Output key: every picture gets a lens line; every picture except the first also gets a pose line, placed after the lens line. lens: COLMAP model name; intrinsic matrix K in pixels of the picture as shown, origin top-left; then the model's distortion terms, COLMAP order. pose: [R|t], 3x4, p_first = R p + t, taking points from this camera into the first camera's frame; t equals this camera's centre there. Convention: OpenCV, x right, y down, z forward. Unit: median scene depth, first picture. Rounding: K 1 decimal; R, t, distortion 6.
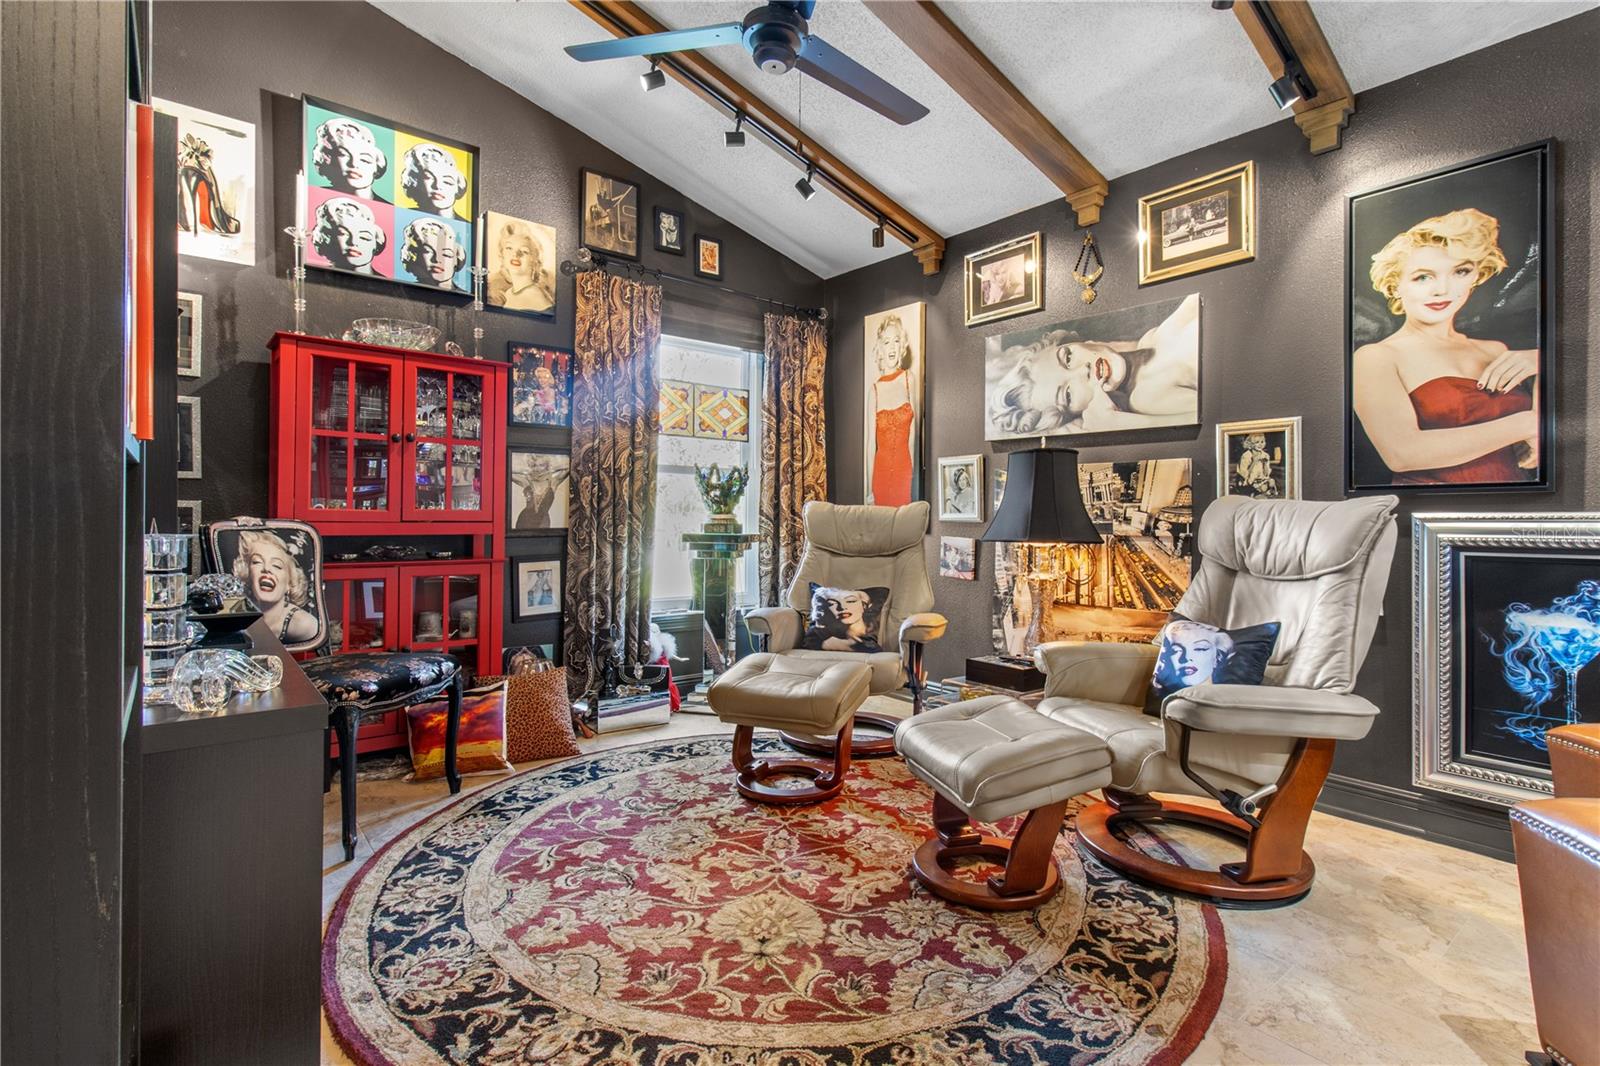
lens RADIAL K [[746.8, 0, 813.2], [0, 746.8, 523.8], [0, 0, 1]] dist [0.003710, 0.000448]
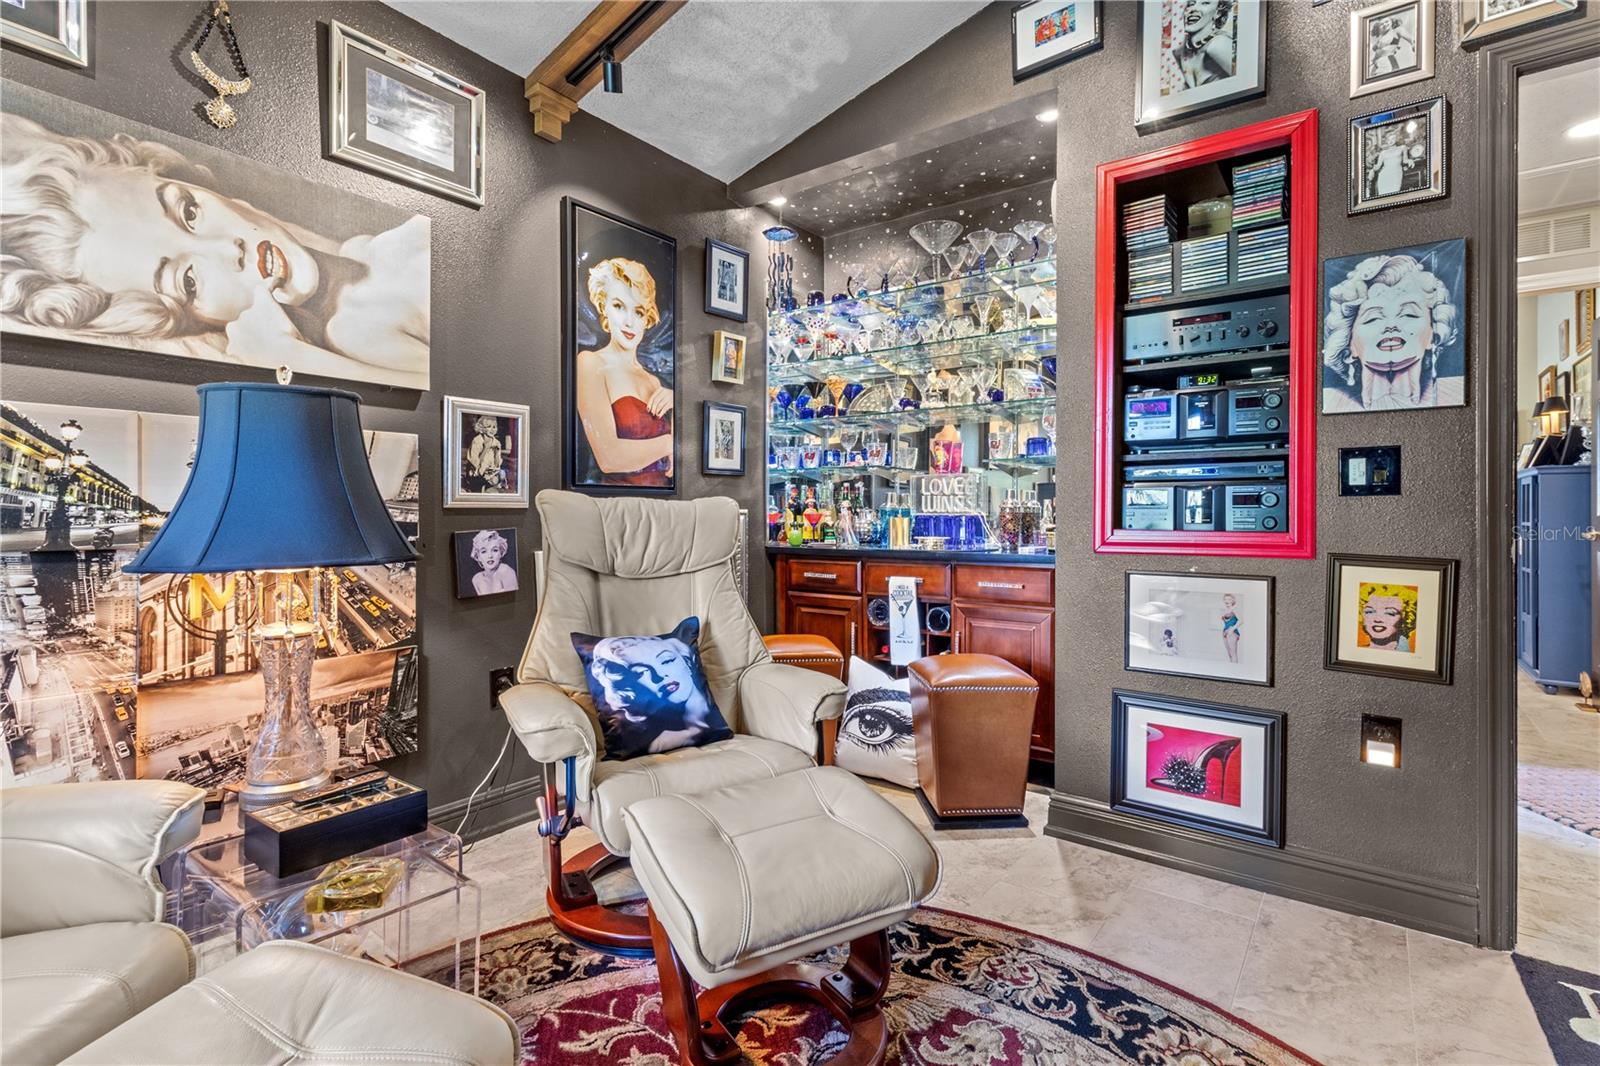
lens RADIAL K [[746.8, 0, 813.0], [0, 746.8, 517.4], [0, 0, 1]] dist [0.003710, 0.000448]
pose [[-0.233402, -0.016841, 0.972234, -0.323812], [0.001608, 0.999842, 0.017705, -0.019048], [-0.972379, 0.005695, -0.233338, 0.825837]]
